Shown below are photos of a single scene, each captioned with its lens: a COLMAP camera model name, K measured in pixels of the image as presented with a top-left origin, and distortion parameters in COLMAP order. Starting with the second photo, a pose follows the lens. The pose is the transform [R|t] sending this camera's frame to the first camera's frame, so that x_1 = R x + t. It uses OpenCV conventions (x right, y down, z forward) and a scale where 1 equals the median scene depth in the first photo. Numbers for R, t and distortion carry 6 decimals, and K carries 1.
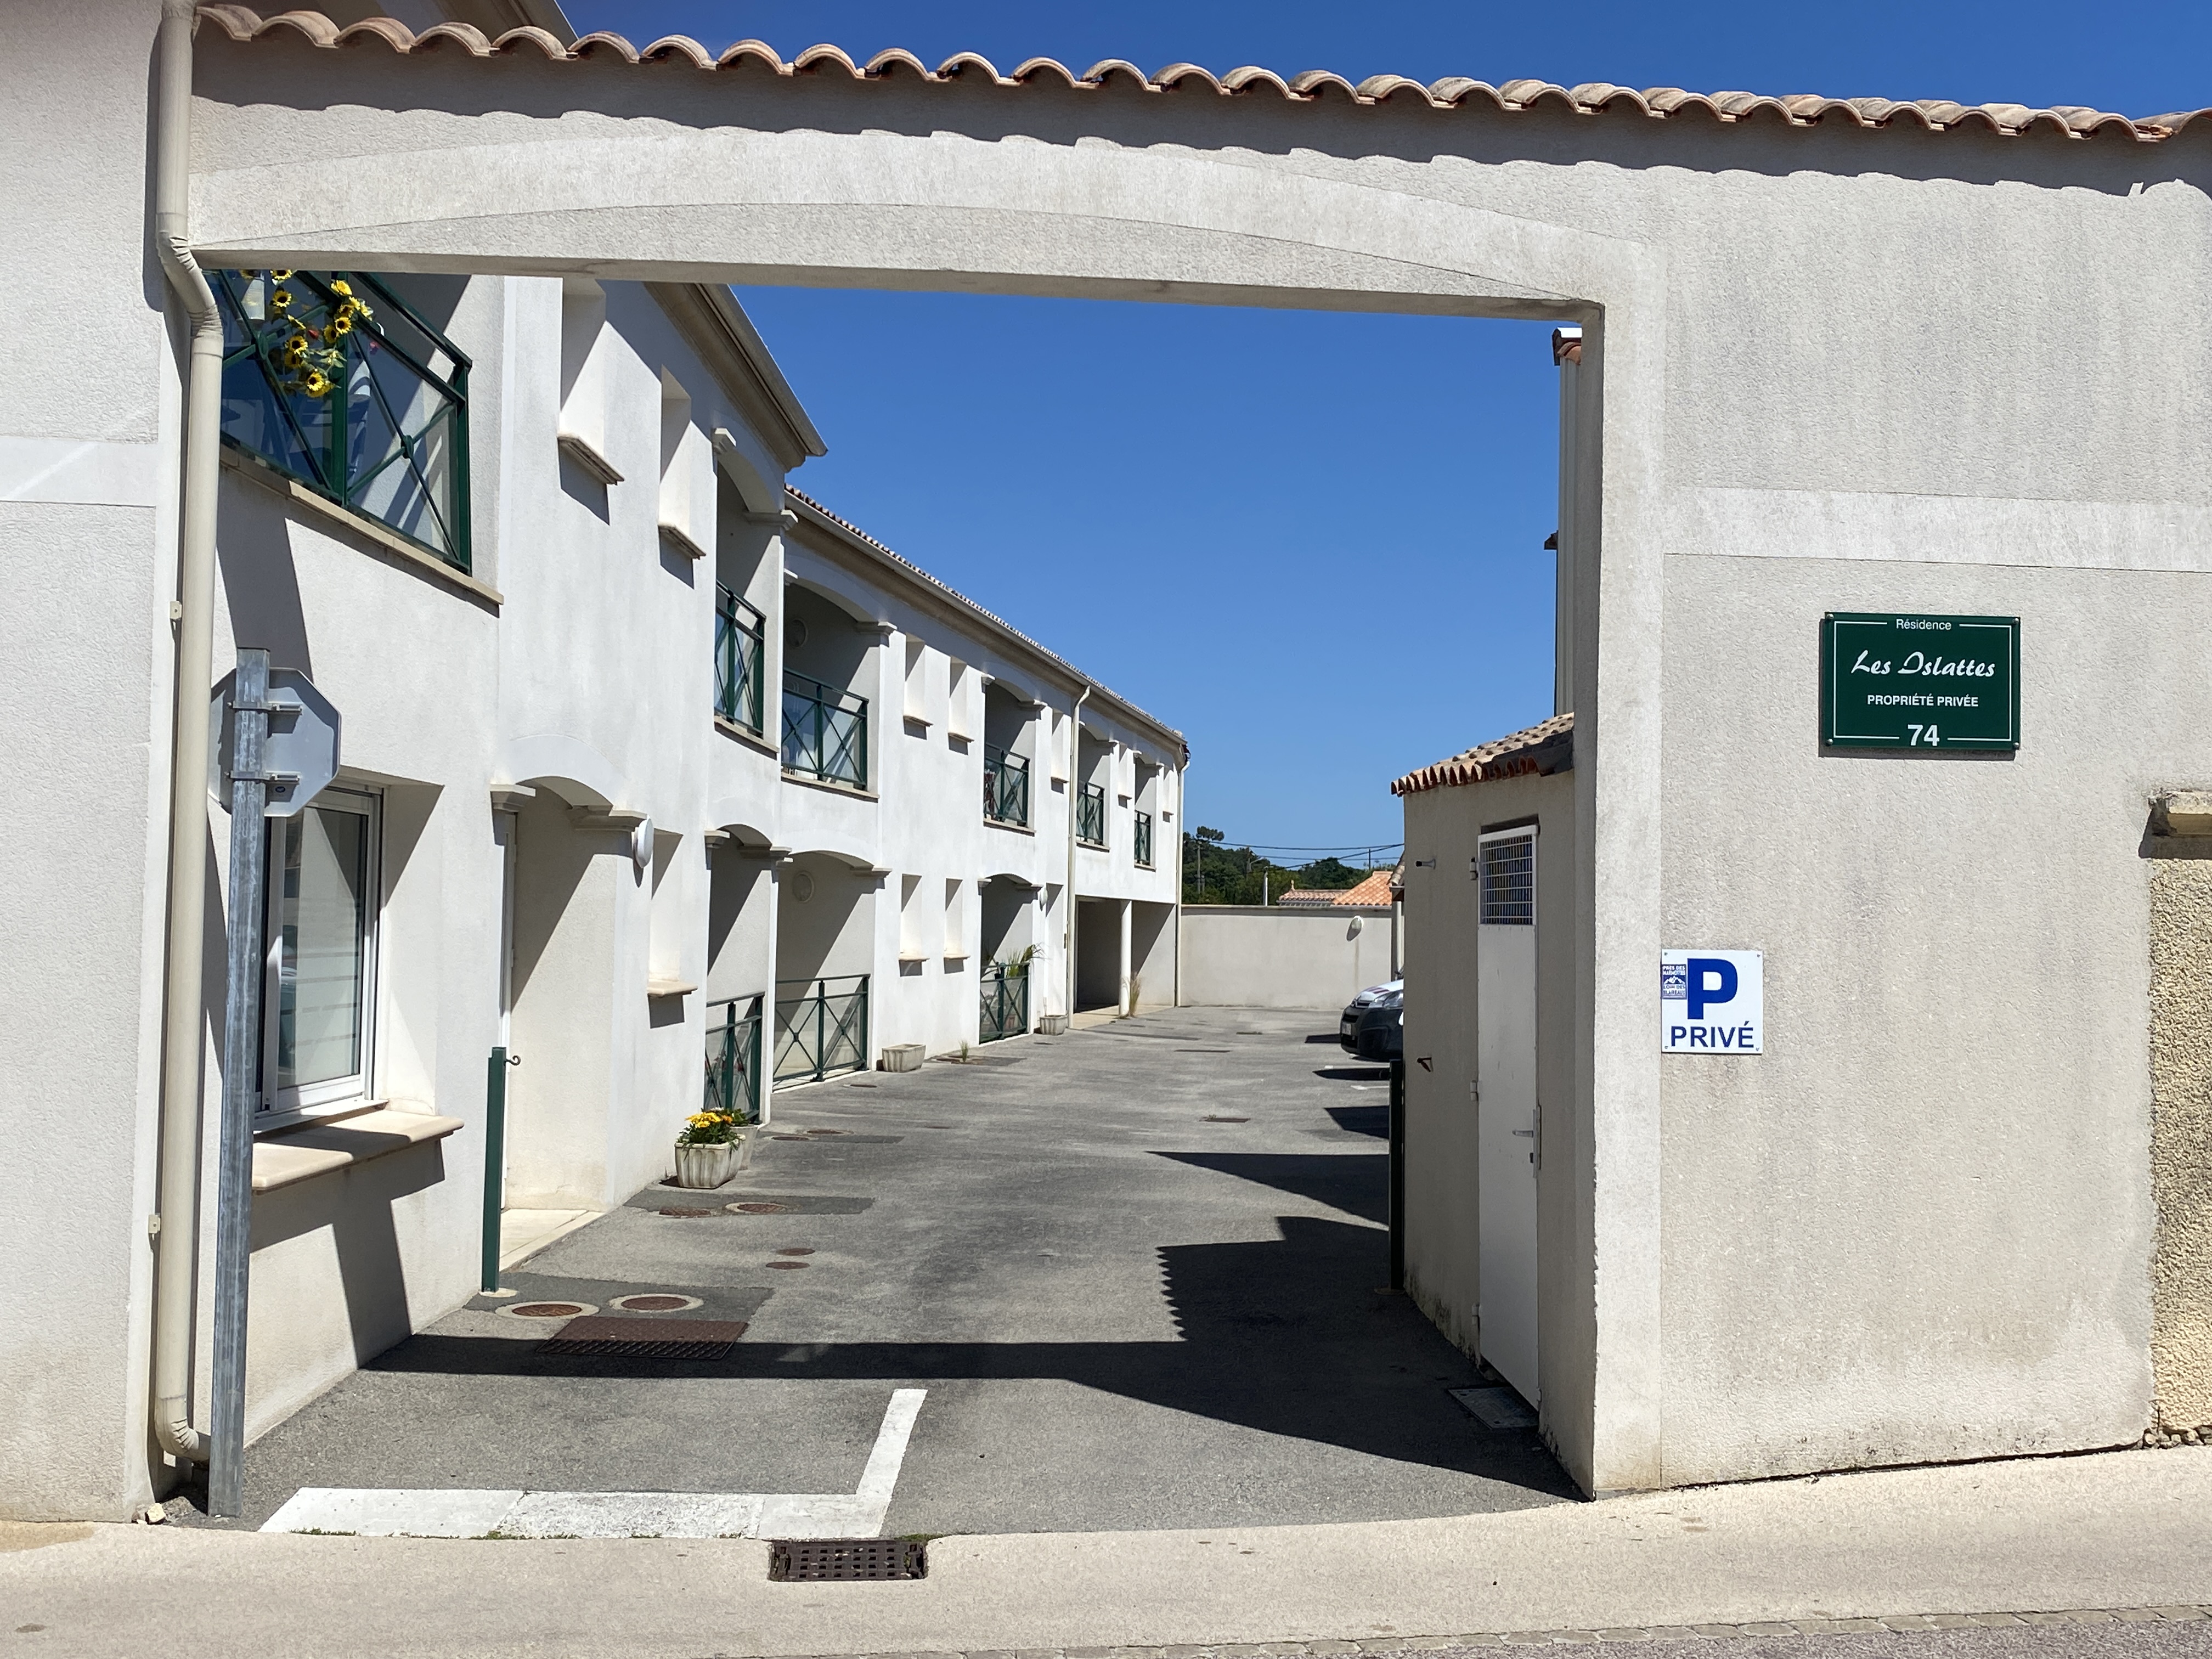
lens RADIAL K [[2208.8, 0, 1106.0], [0, 2208.8, 829.5], [0, 0, 1]] dist [0.101335, -0.216591]
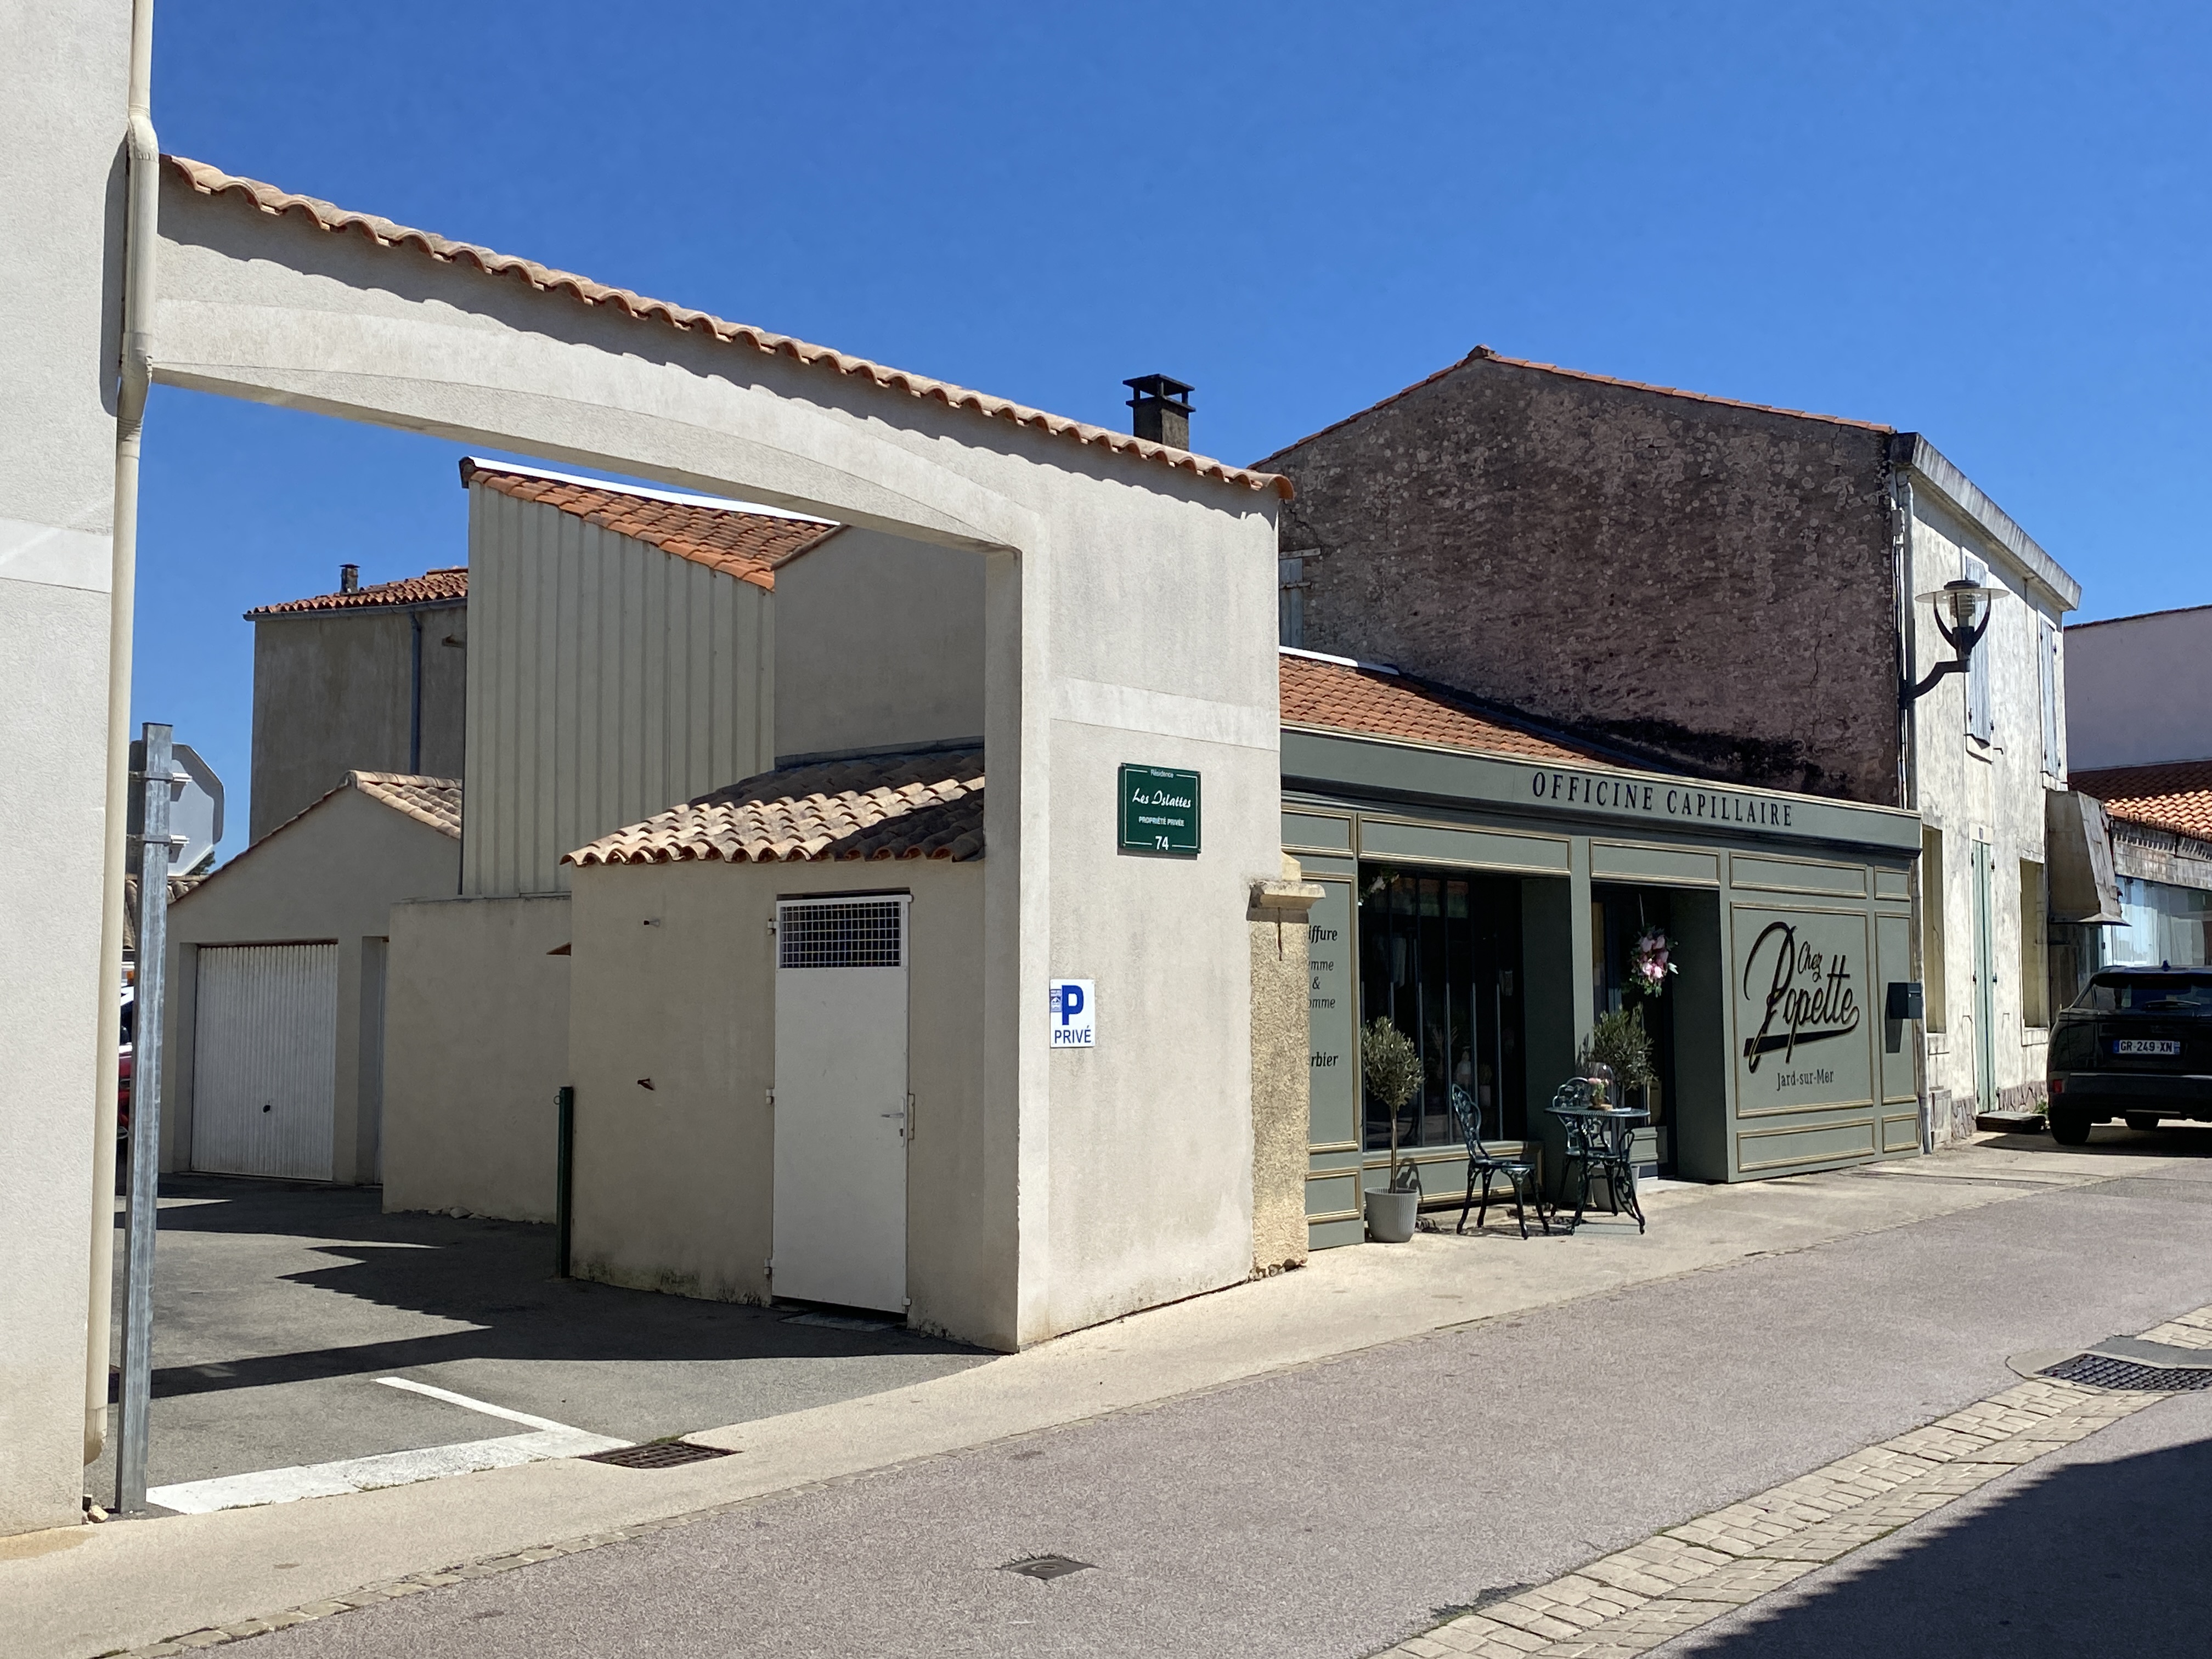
lens RADIAL K [[2147.7, 0, 1106.0], [0, 2147.7, 829.5], [0, 0, 1]] dist [0.167300, -0.318509]
pose [[0.742471, 0.034070, 0.669011, -0.699608], [-0.014306, 0.999284, -0.035013, 0.002547], [-0.669725, 0.016425, 0.742427, -0.114646]]
